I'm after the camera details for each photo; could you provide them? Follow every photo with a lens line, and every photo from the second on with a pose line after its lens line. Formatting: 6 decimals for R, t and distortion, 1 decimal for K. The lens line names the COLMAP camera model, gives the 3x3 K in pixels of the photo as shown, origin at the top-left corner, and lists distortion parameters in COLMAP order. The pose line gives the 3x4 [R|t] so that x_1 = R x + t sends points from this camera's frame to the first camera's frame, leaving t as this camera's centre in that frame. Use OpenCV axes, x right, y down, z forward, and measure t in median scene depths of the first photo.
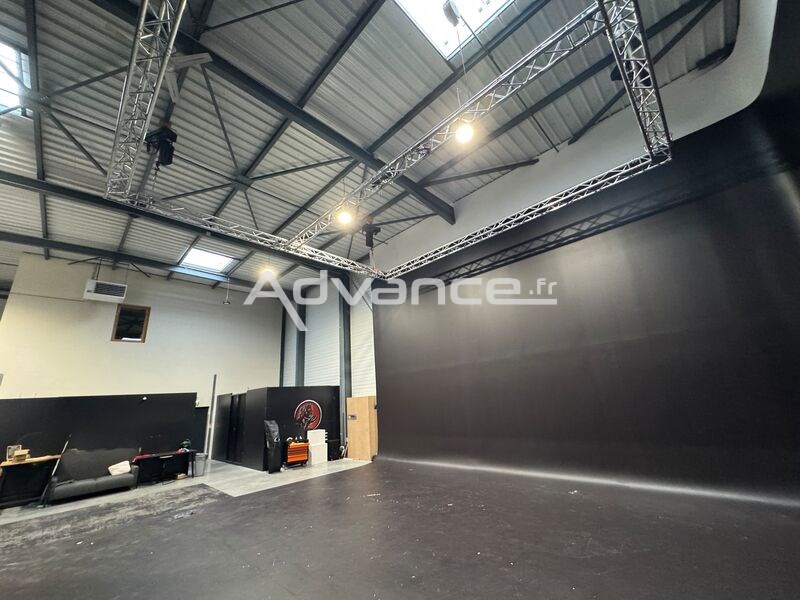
lens RADIAL K [[318.8, 0, 402.6], [0, 318.8, 298.3], [0, 0, 1]] dist [-0.002534, 0.000140]
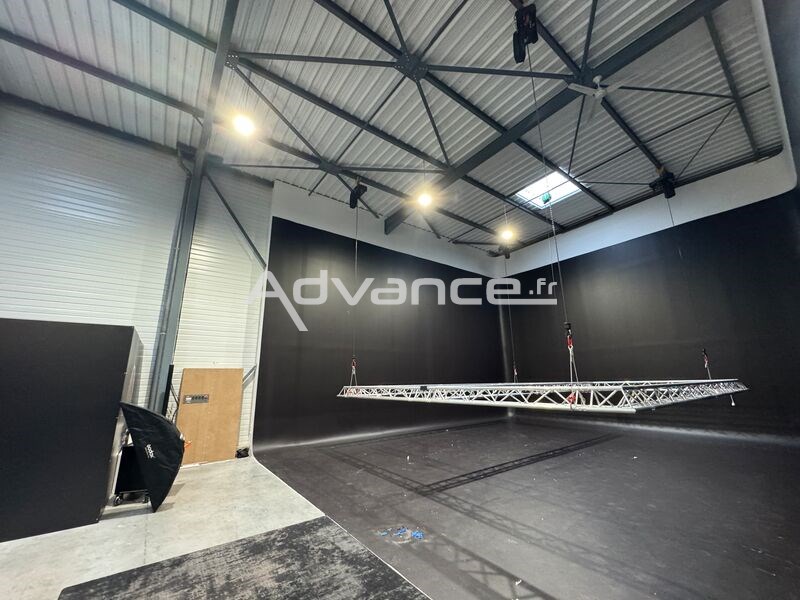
lens RADIAL K [[318.8, 0, 401.4], [0, 318.8, 298.7], [0, 0, 1]] dist [-0.002534, 0.000140]
pose [[0.145590, 0.301073, 0.942422, -0.904046], [-0.292824, 0.923004, -0.249633, 0.276882], [-0.945017, -0.239620, 0.222542, 0.639594]]
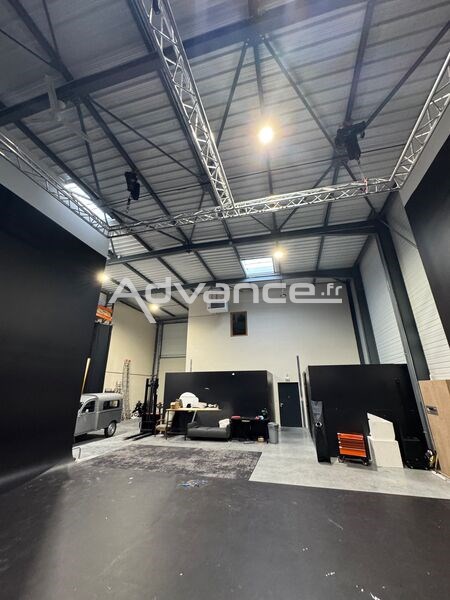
lens RADIAL K [[239.1, 0, 225.5], [0, 239.1, 299.5], [0, 0, 1]] dist [-0.002534, 0.000140]
pose [[0.494905, -0.234637, -0.836669, 0.123786], [0.229878, 0.963903, -0.134341, 0.140833], [0.837989, -0.125845, 0.530978, 0.485269]]
